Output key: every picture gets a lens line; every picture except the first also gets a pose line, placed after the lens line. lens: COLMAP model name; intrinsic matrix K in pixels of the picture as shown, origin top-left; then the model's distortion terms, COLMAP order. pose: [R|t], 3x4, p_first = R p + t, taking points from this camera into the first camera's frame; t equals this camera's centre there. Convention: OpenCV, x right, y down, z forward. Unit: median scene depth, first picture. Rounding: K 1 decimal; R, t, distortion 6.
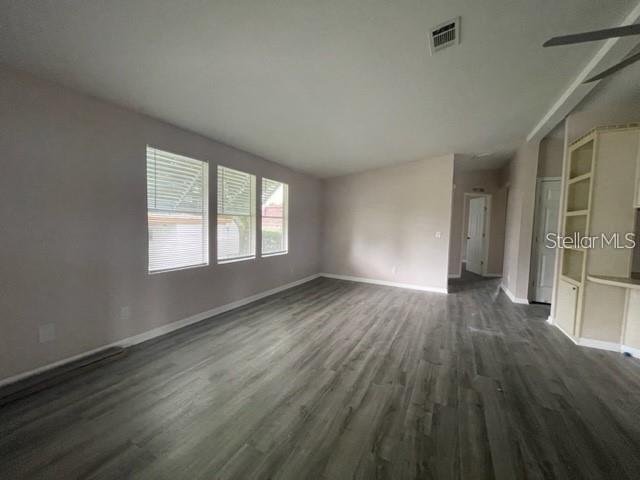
lens RADIAL K [[254.0, 0, 317.2], [0, 254.0, 241.1], [0, 0, 1]] dist [-0.008409, -0.000175]
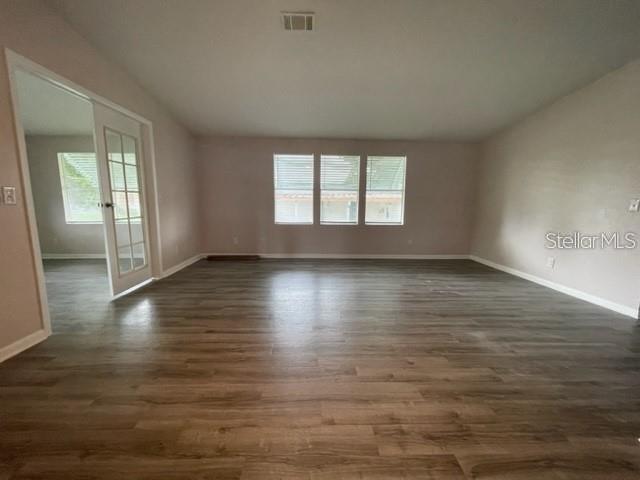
lens RADIAL K [[254.0, 0, 317.2], [0, 254.0, 241.1], [0, 0, 1]] dist [-0.008409, -0.000175]
pose [[0.503938, 0.109703, -0.856745, 0.882634], [-0.052902, 0.993959, 0.096156, 0.048081], [0.862118, -0.003133, 0.506697, 0.252309]]
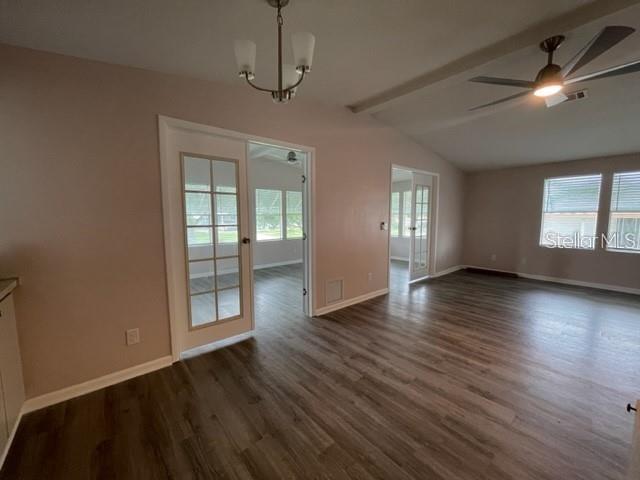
lens RADIAL K [[254.0, 0, 317.2], [0, 254.0, 241.1], [0, 0, 1]] dist [-0.008409, -0.000175]
pose [[-0.378426, 0.062616, -0.923511, 1.361819], [-0.064930, 0.993456, 0.093965, 0.018582], [0.923351, 0.095523, -0.371884, 0.122969]]
